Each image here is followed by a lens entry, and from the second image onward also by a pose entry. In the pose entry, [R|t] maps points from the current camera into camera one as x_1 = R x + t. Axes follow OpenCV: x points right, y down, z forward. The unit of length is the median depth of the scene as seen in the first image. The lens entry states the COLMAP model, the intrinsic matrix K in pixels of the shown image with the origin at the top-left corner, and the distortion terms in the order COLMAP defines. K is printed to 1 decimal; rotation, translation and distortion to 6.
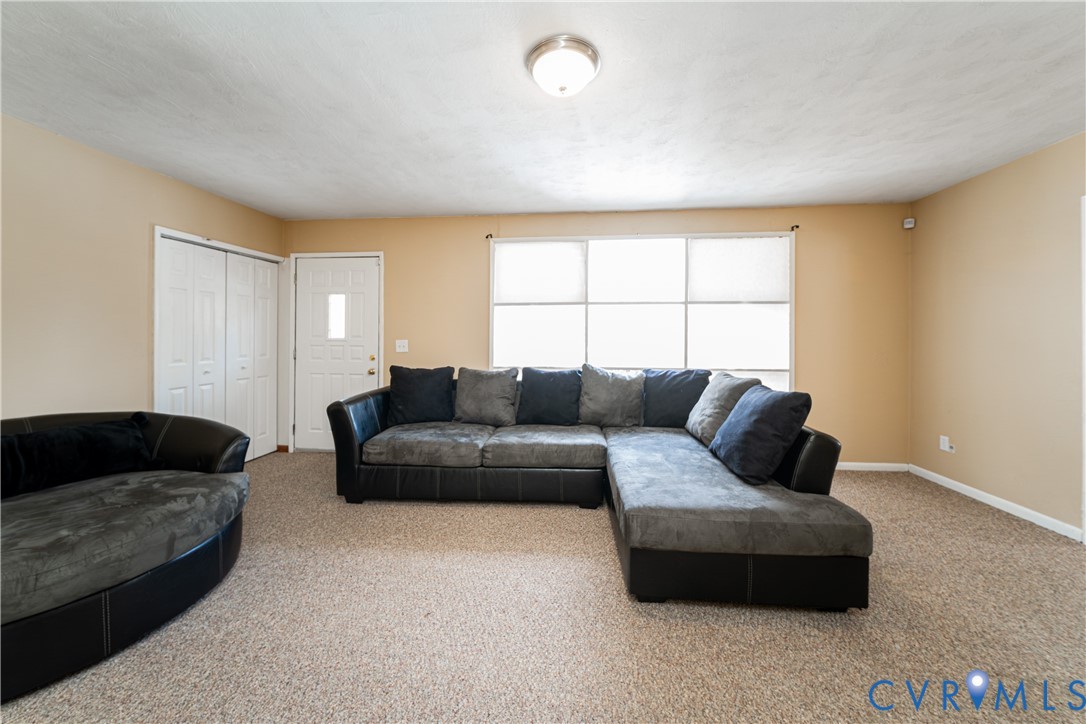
lens RADIAL K [[374.0, 0, 540.2], [0, 374.0, 341.1], [0, 0, 1]] dist [0.011594, -0.008494]
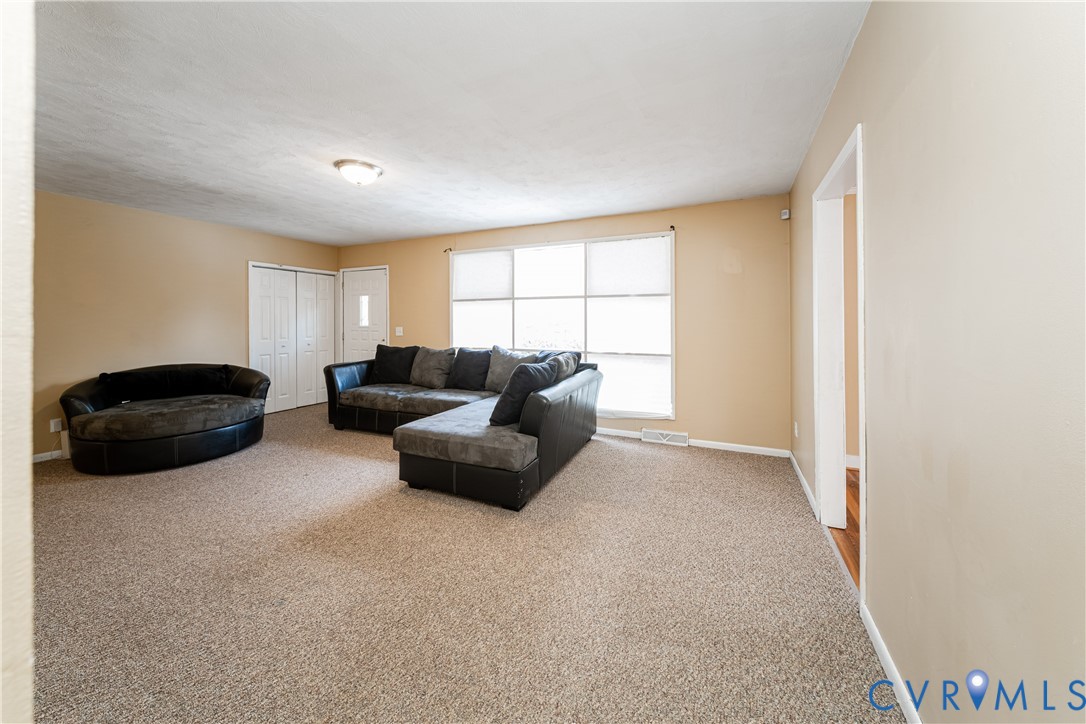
lens RADIAL K [[375.6, 0, 546.5], [0, 375.6, 331.4], [0, 0, 1]] dist [0.017642, -0.008470]
pose [[0.946357, 0.007281, -0.323041, 0.715187], [-0.006251, 0.999972, 0.004226, 0.004084], [0.323062, -0.001980, 0.946376, -0.187644]]
